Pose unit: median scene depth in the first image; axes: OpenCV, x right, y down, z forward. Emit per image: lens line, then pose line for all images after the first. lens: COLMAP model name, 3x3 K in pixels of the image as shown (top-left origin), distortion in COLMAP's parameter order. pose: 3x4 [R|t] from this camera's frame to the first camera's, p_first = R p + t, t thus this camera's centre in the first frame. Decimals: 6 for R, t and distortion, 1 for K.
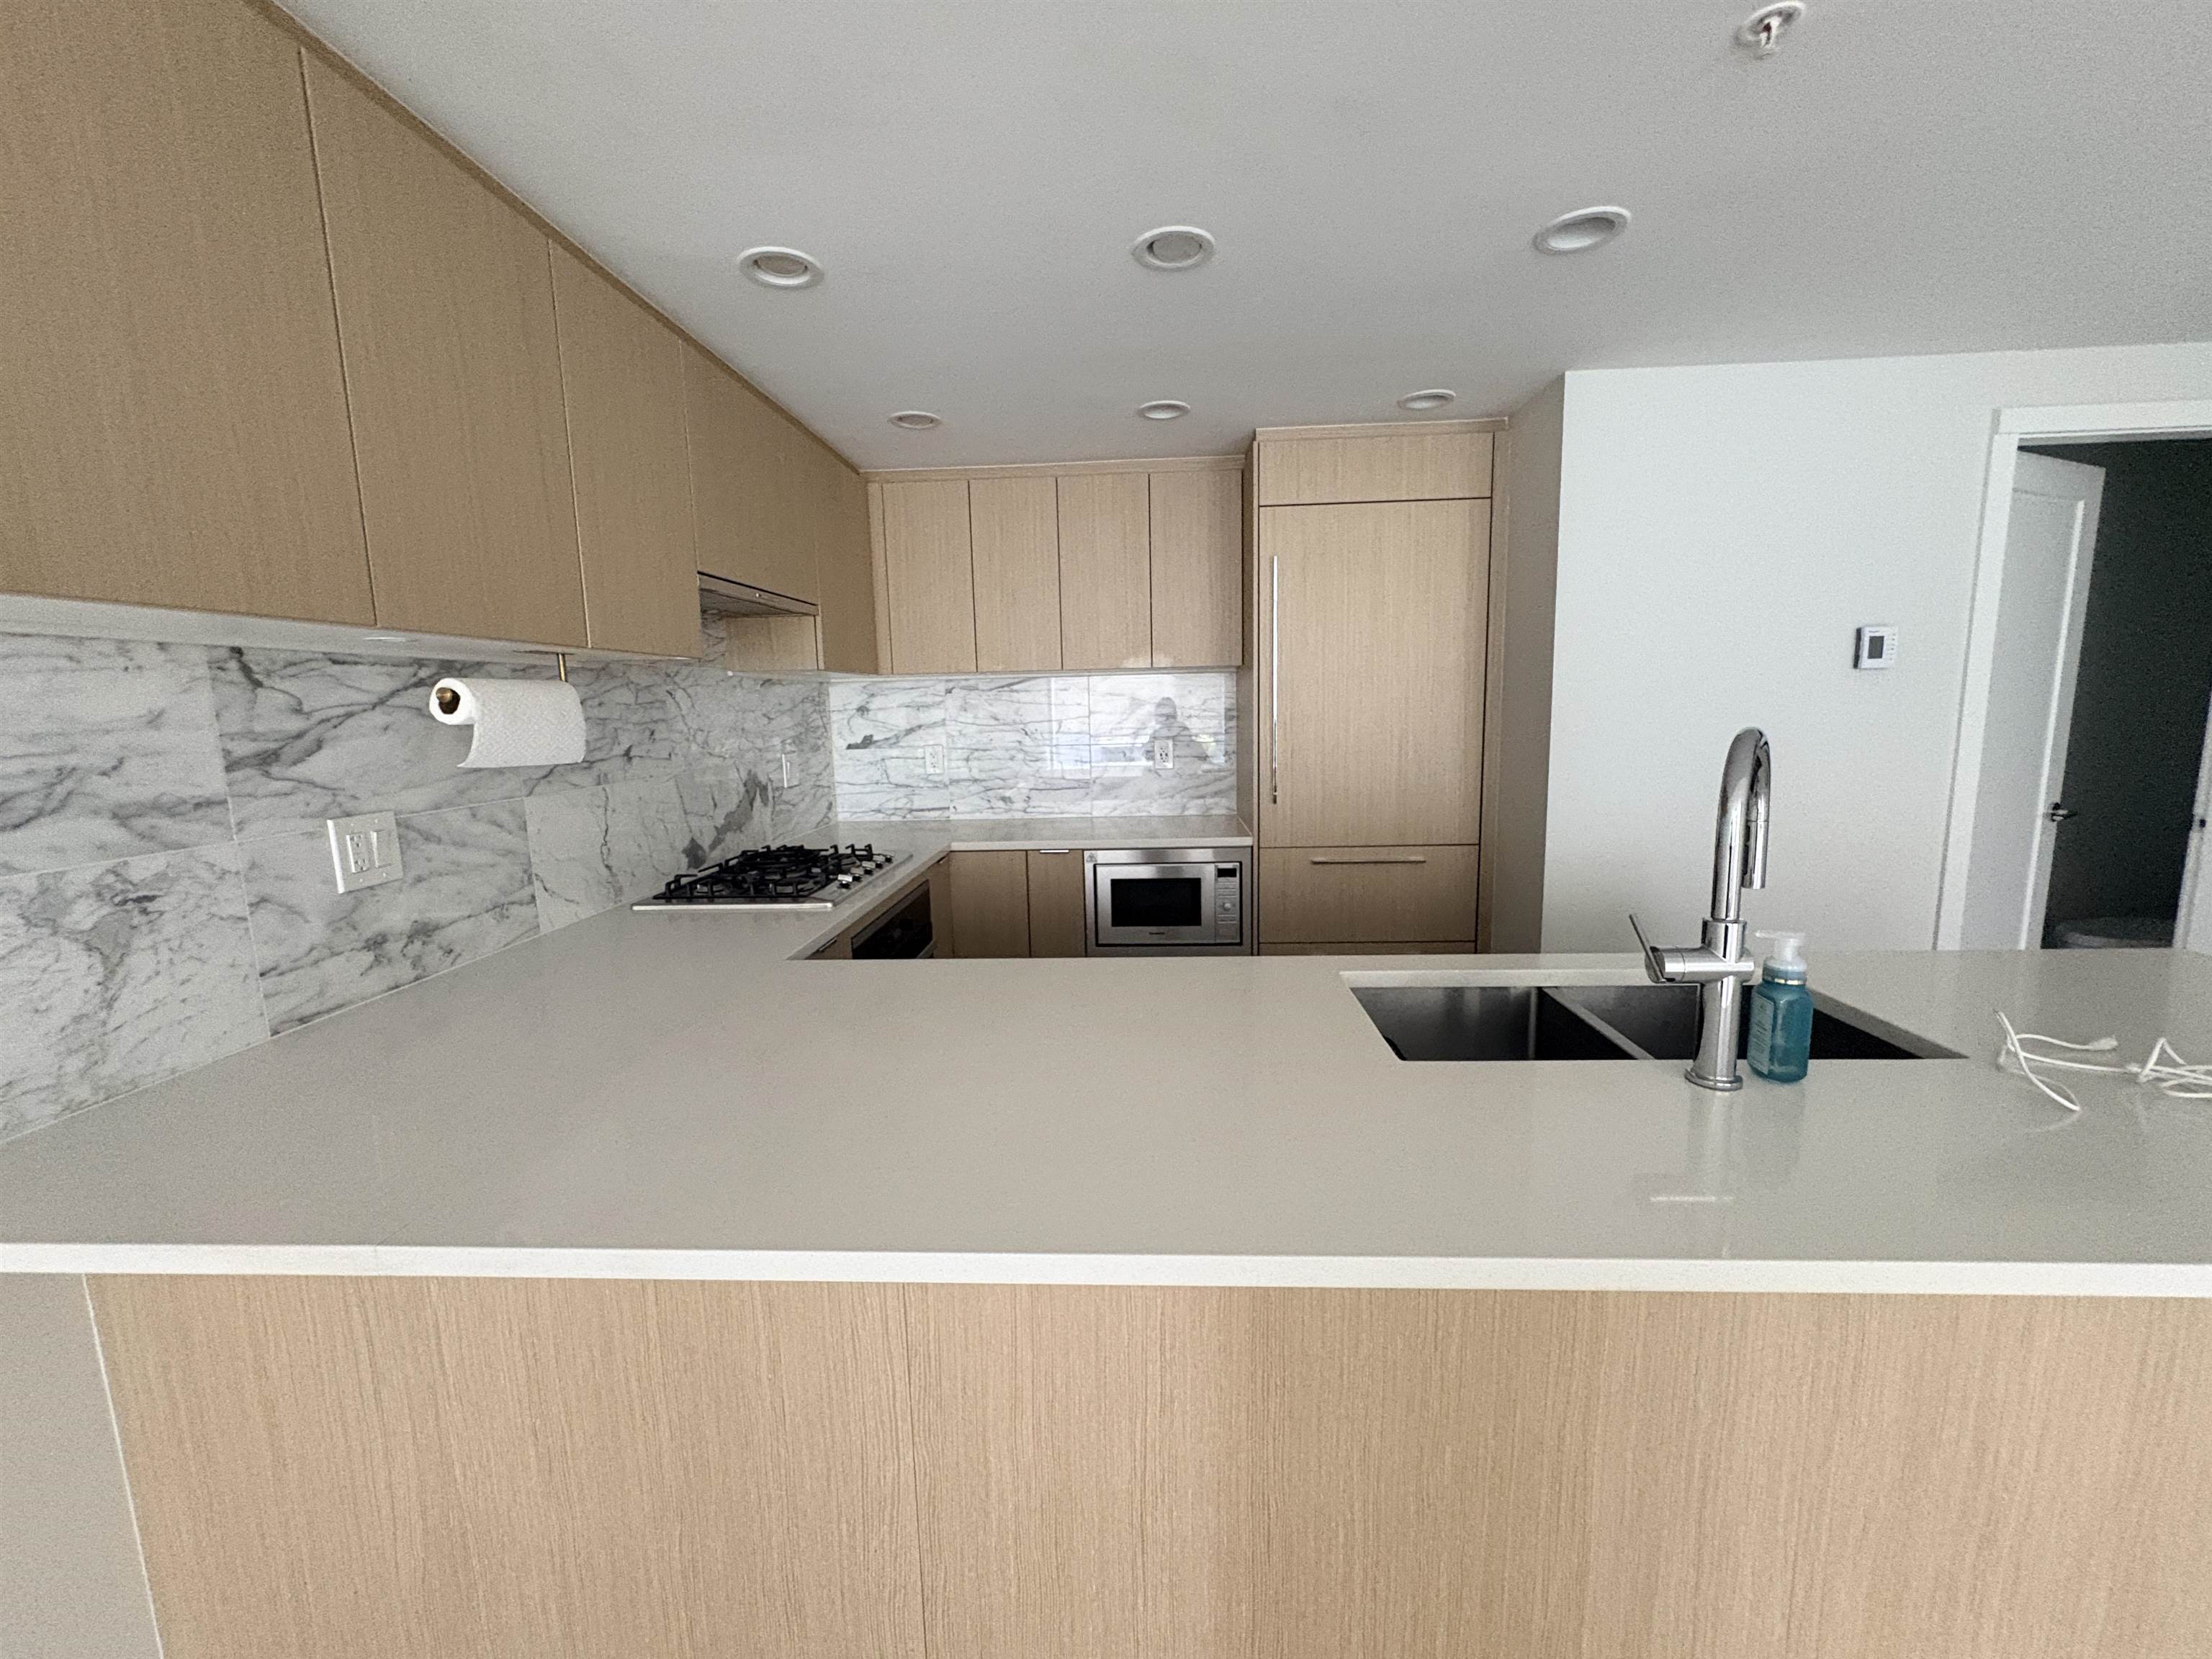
lens RADIAL K [[885.8, 0, 1106.8], [0, 885.8, 834.7], [0, 0, 1]] dist [-0.001746, 0.000591]
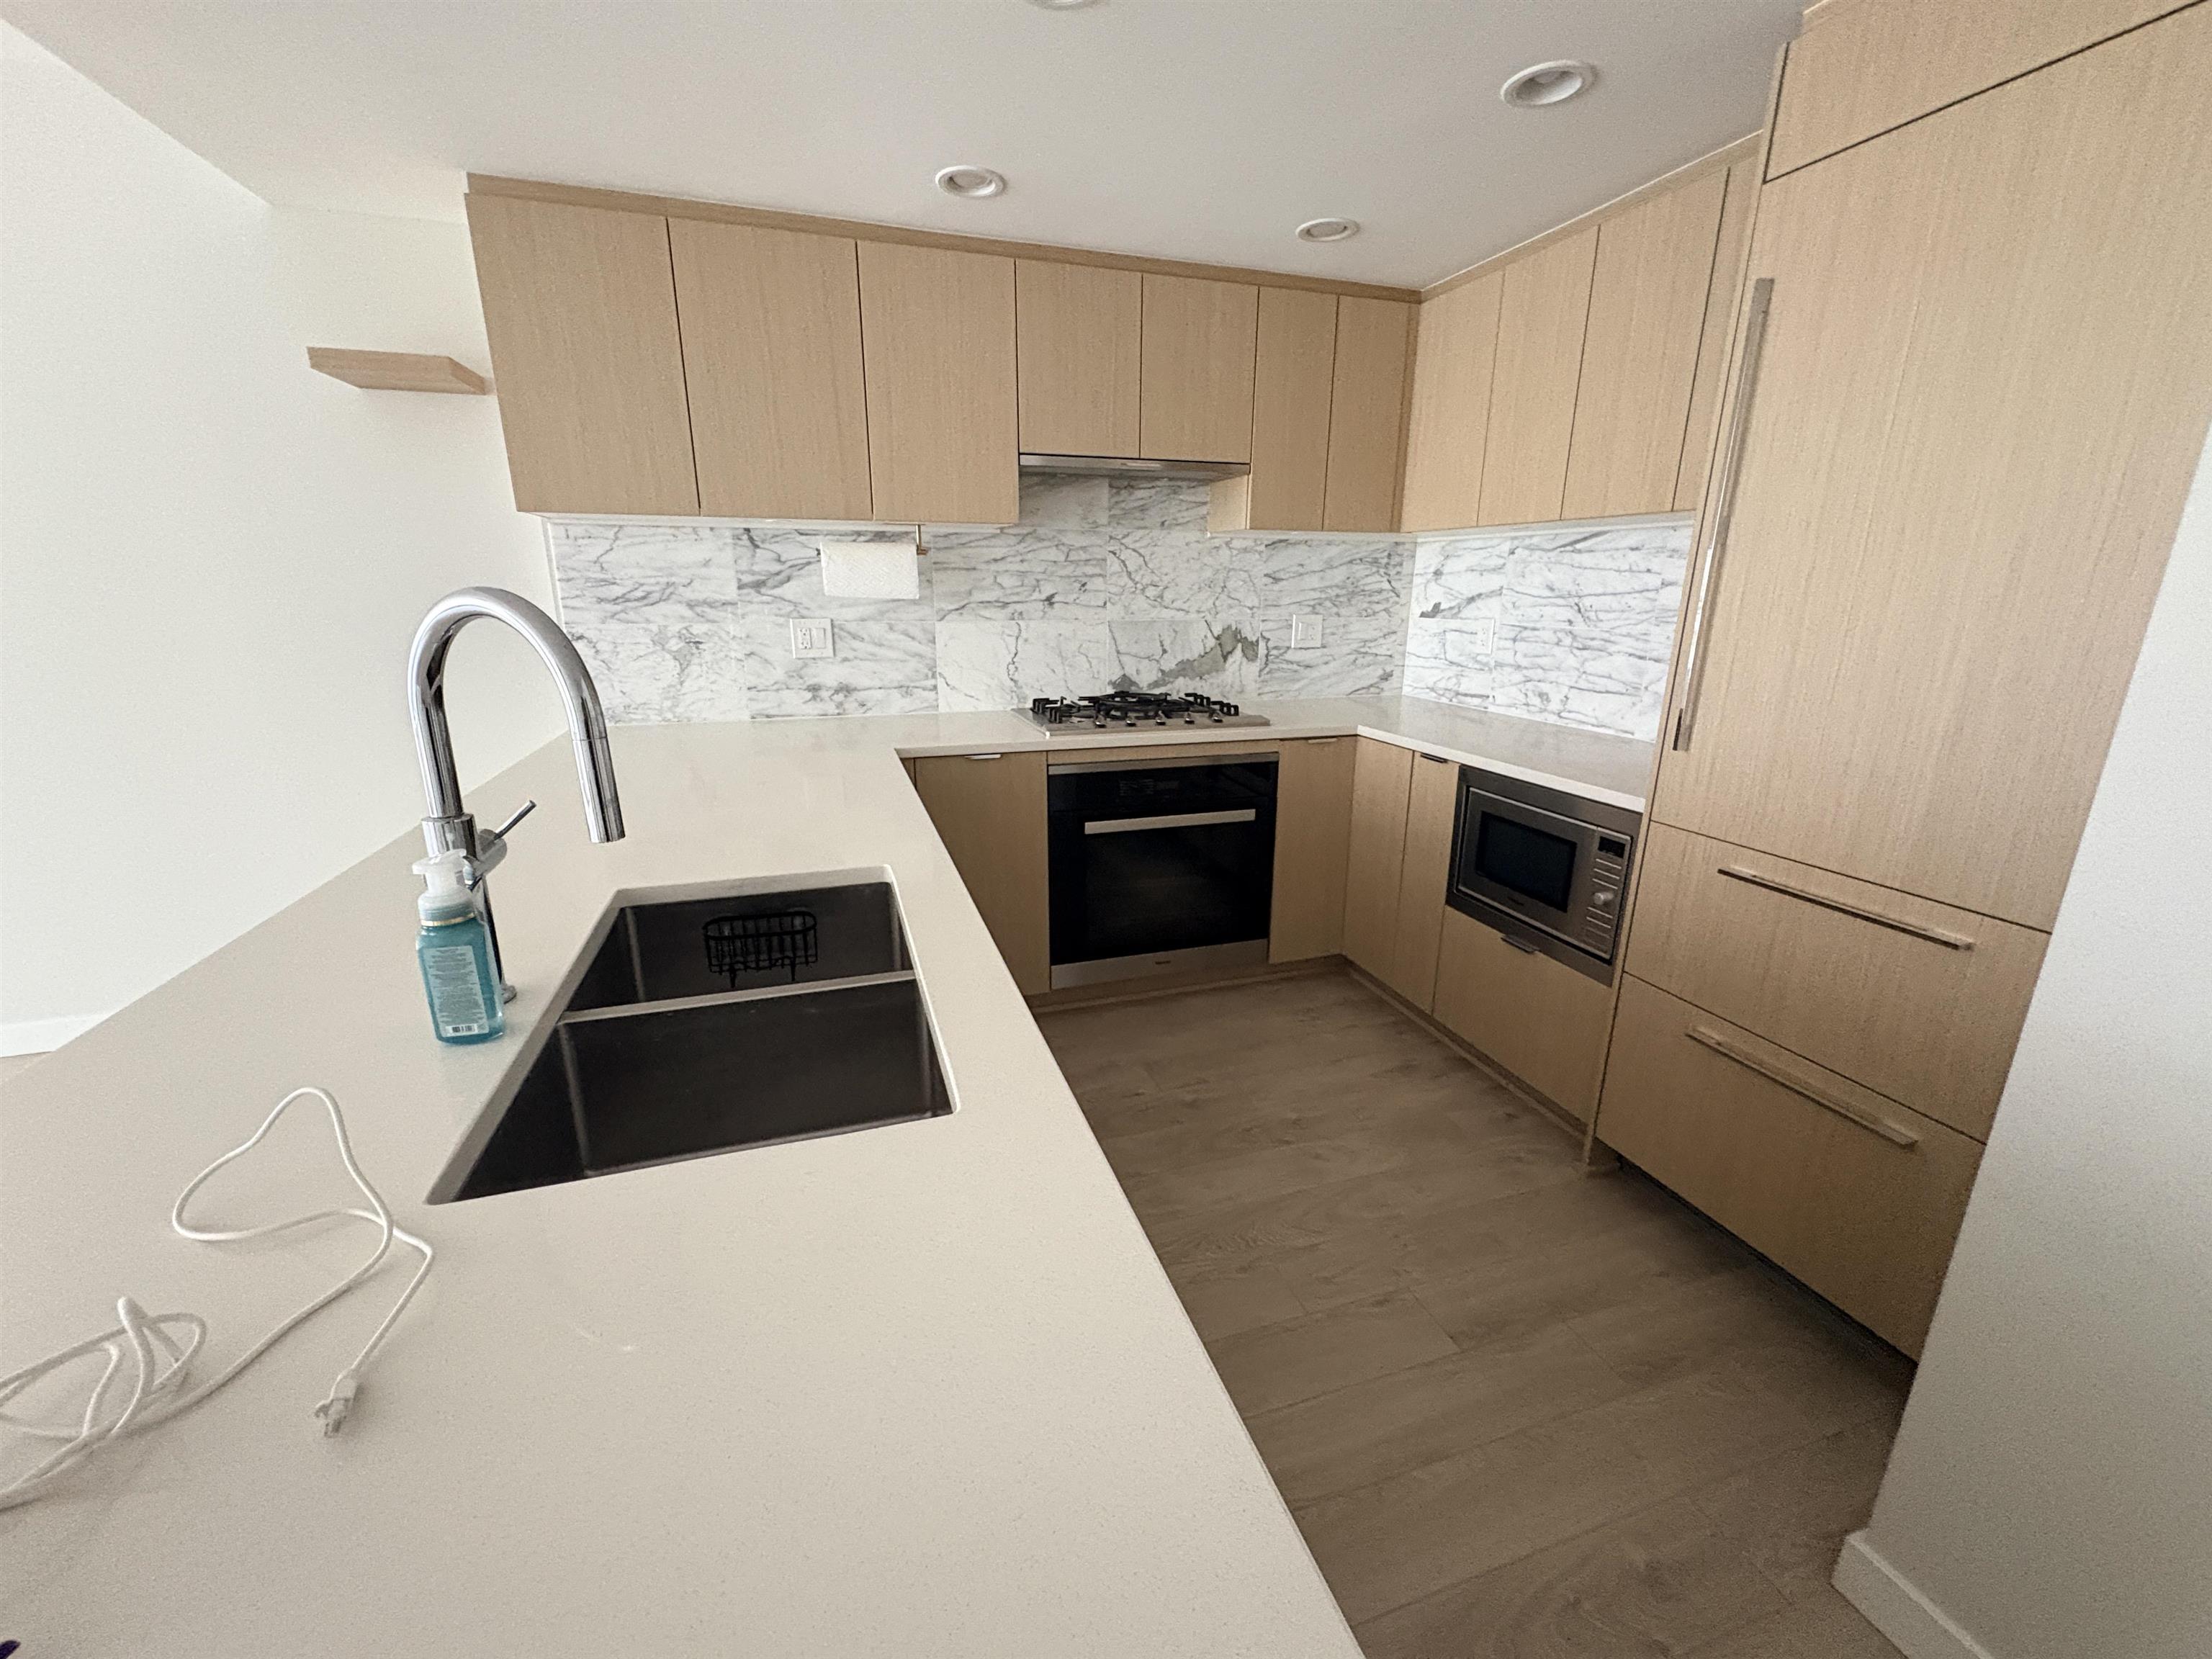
lens RADIAL K [[885.8, 0, 1103.5], [0, 885.8, 828.5], [0, 0, 1]] dist [-0.001746, 0.000591]
pose [[0.350882, 0.275724, -0.894907, 0.984881], [-0.151082, 0.959817, 0.236485, -0.111144], [0.924151, 0.052226, 0.378440, 0.741898]]
